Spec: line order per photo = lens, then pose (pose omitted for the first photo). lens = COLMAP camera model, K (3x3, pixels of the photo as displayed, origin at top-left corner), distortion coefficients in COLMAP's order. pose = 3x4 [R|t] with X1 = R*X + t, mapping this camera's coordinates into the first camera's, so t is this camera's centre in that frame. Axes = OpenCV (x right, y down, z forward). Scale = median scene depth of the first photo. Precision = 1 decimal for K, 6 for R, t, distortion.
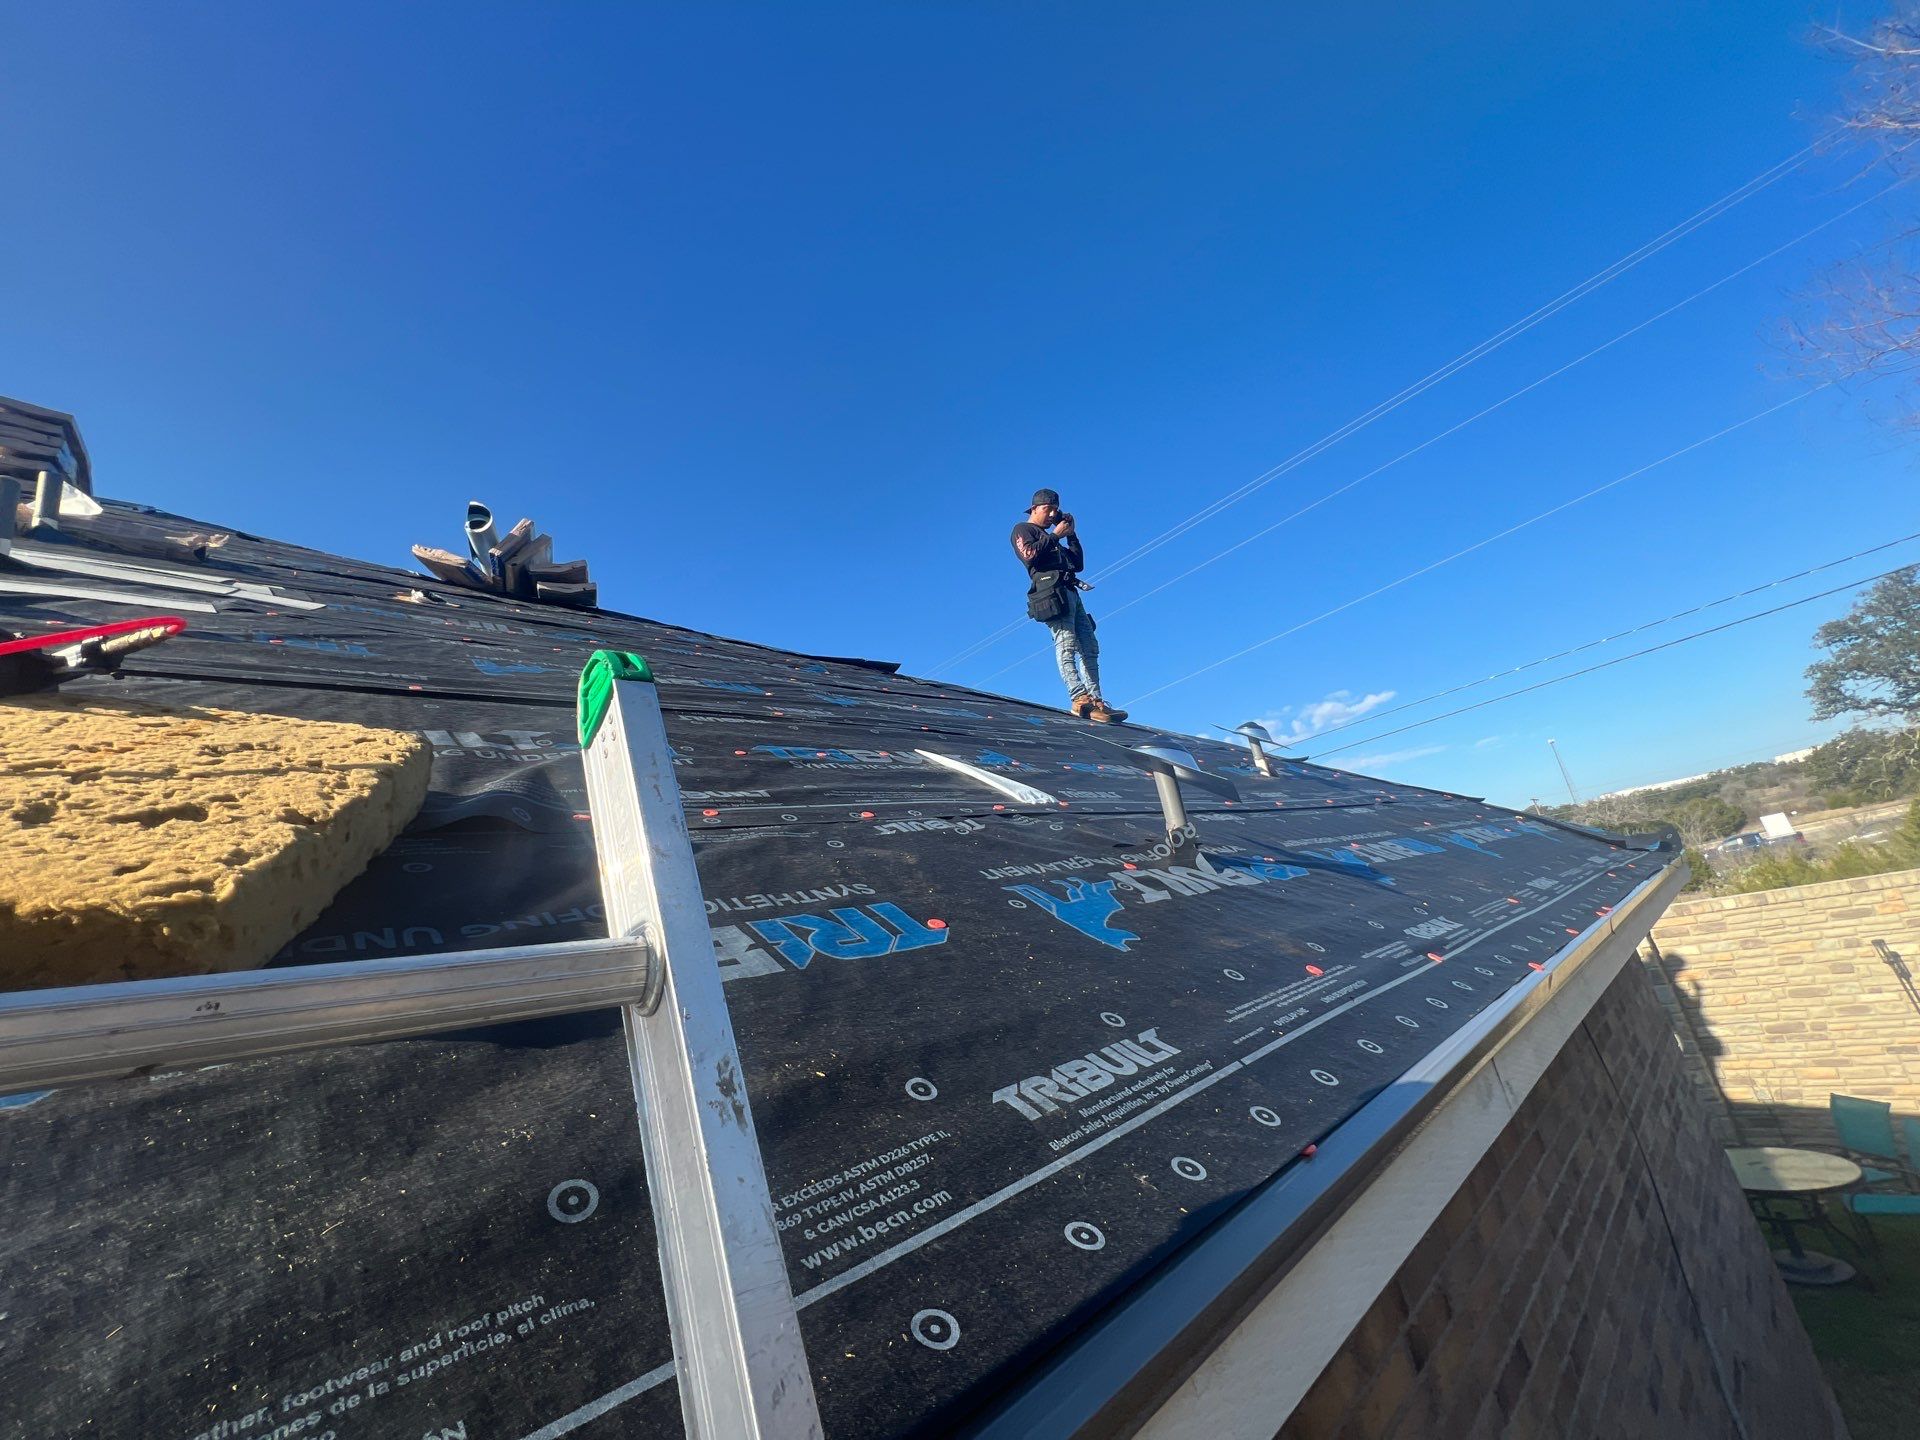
lens RADIAL K [[774.9, 0, 960.0], [0, 774.9, 720.0], [0, 0, 1]] dist [0.000380, 0.000140]
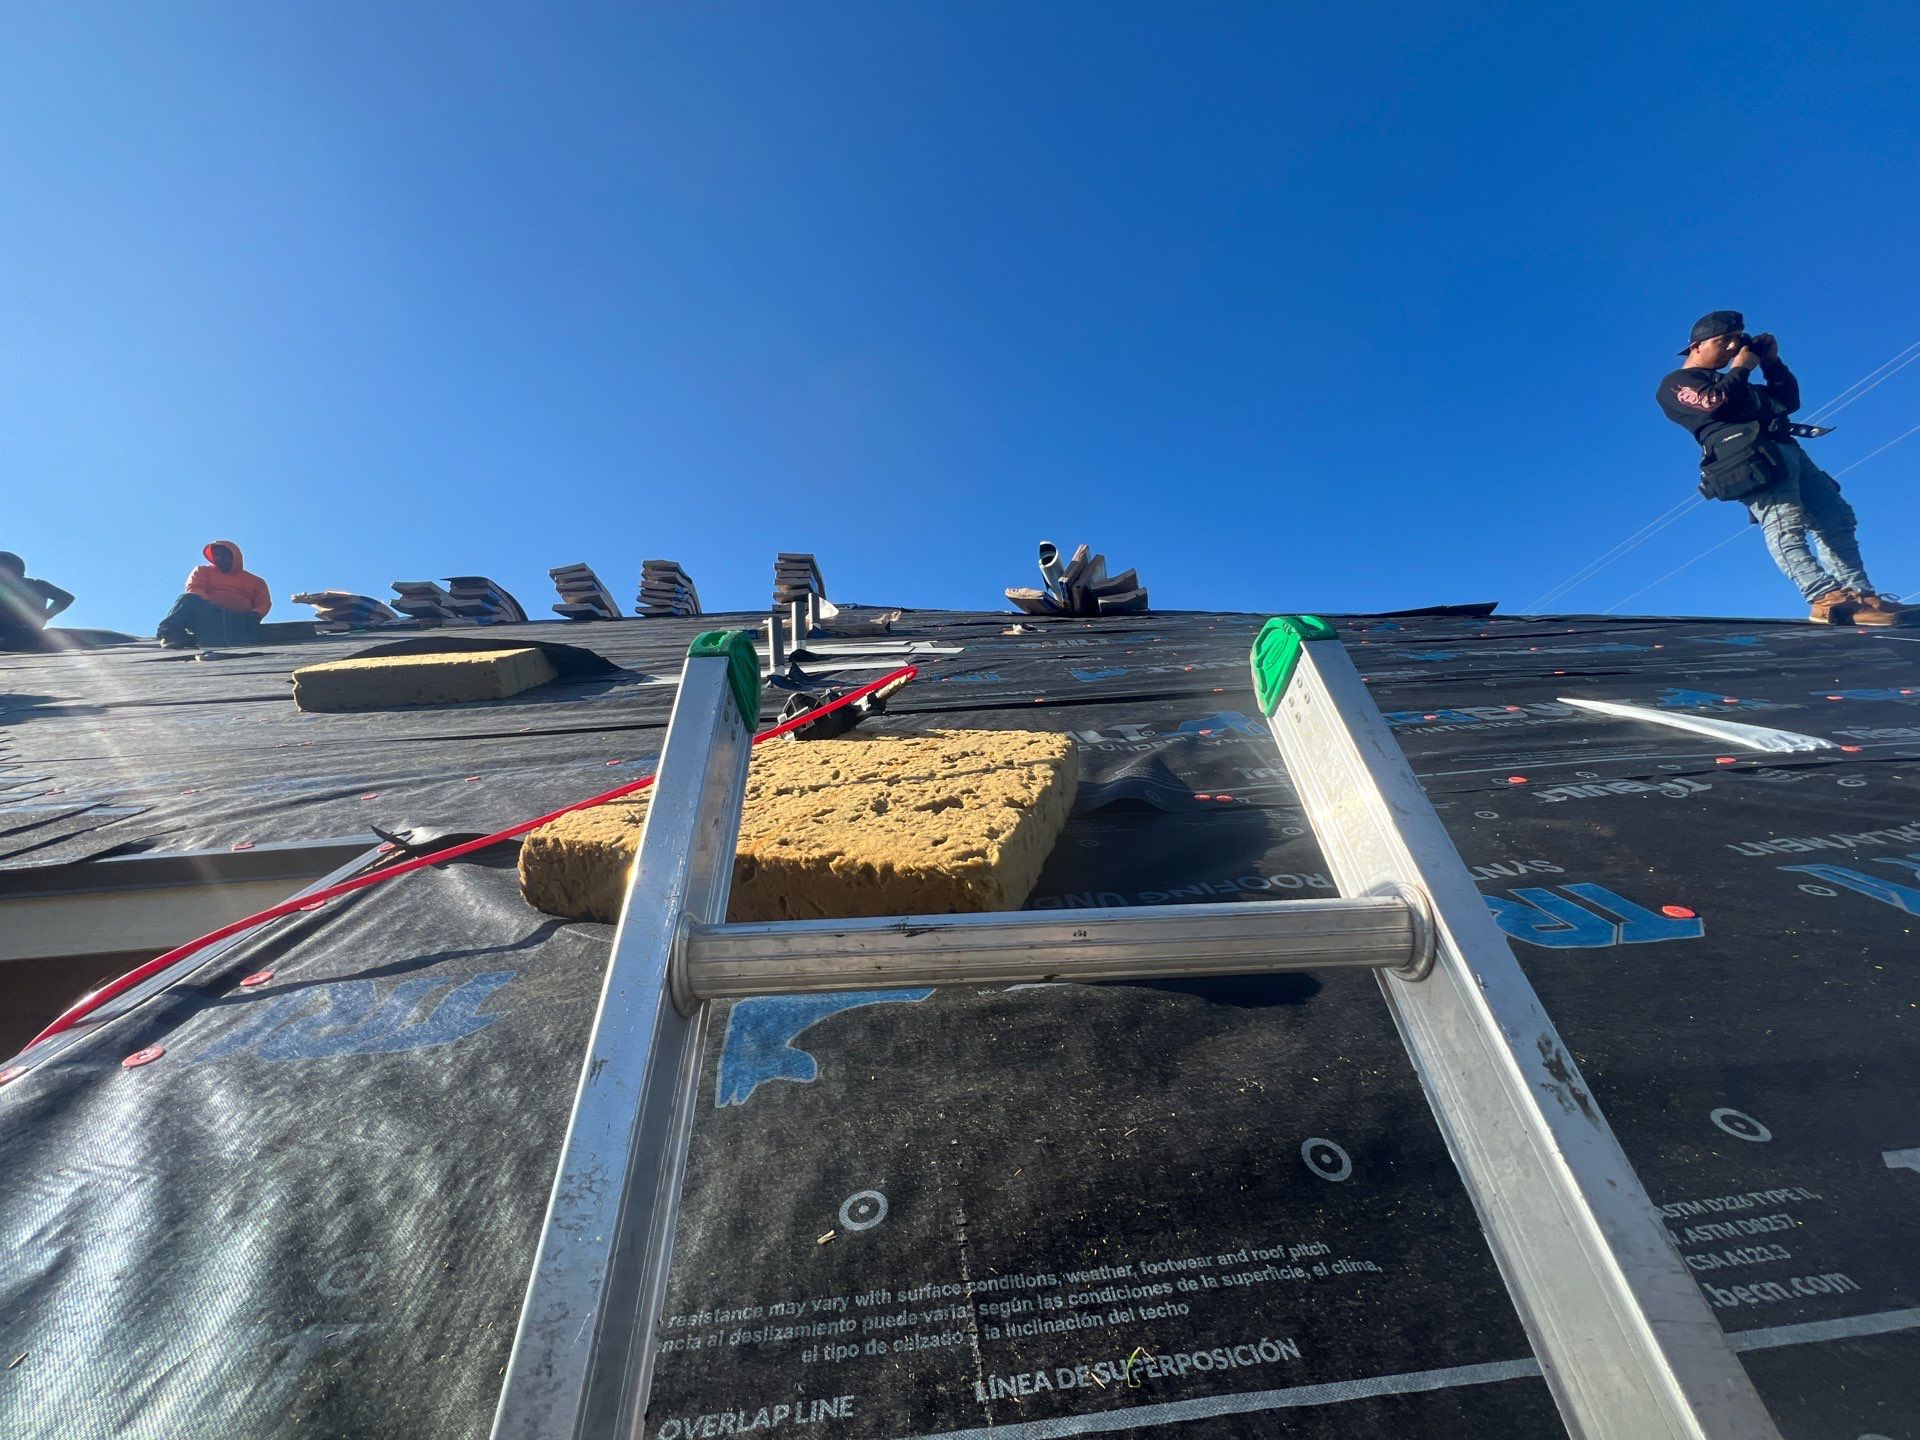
lens RADIAL K [[771.8, 0, 956.2], [0, 771.8, 722.4], [0, 0, 1]] dist [0.000684, 0.000317]
pose [[0.765671, -0.111917, -0.633421, -0.084262], [0.125374, 0.991827, -0.023691, 0.009263], [0.630895, -0.061275, 0.773445, -0.024946]]
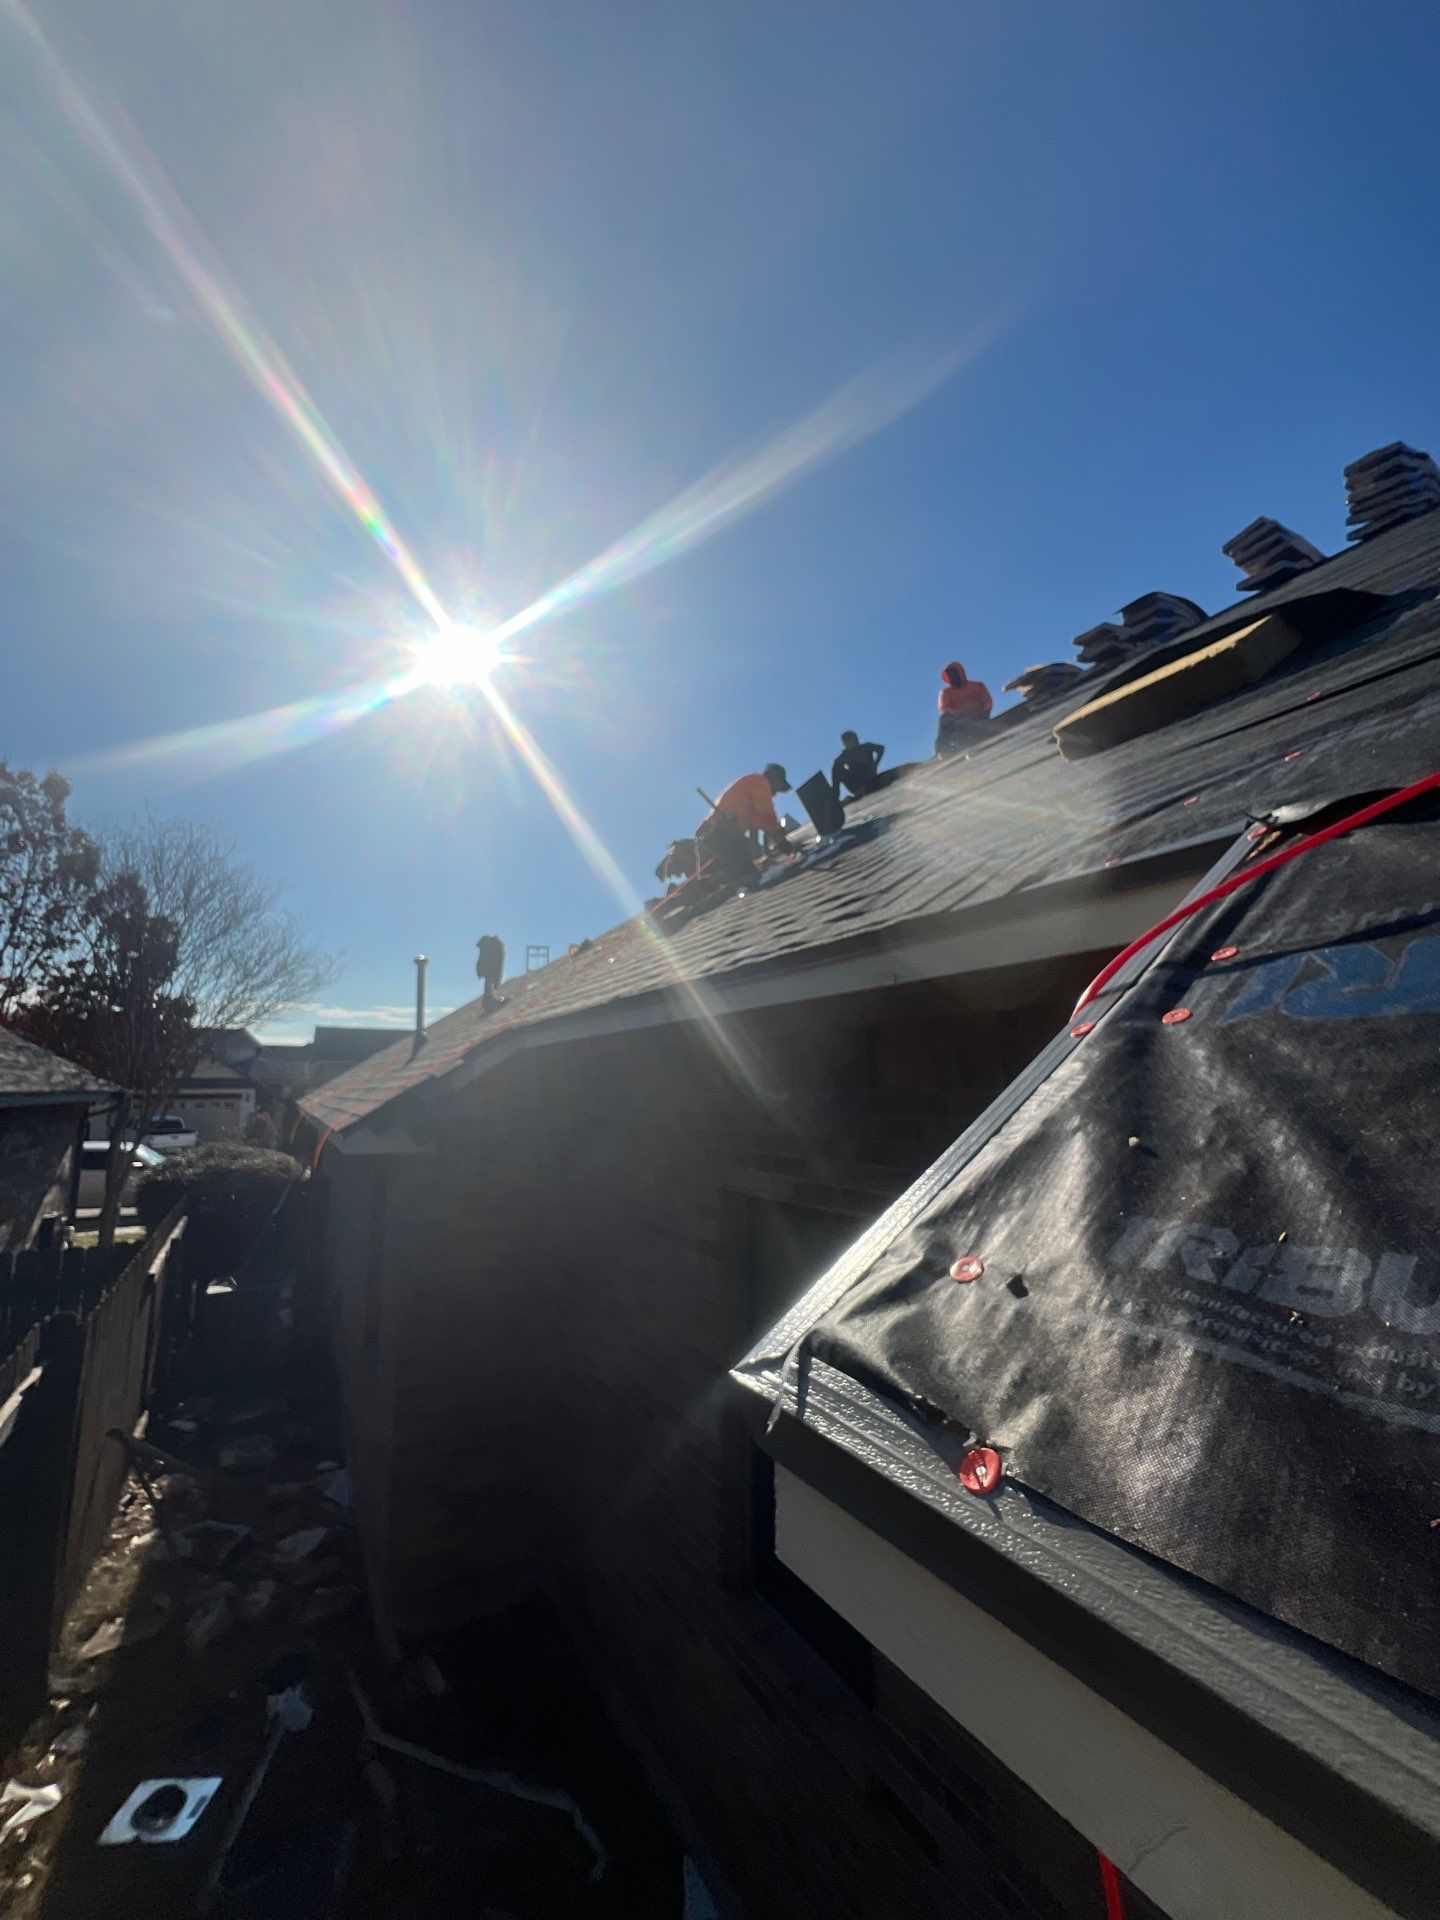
lens RADIAL K [[774.9, 0, 720.0], [0, 774.9, 960.0], [0, 0, 1]] dist [0.000380, 0.000140]
pose [[-0.224919, 0.034632, -0.973762, -0.241069], [0.333280, 0.941825, -0.043485, 0.024544], [0.915607, -0.334316, -0.223376, -0.191275]]
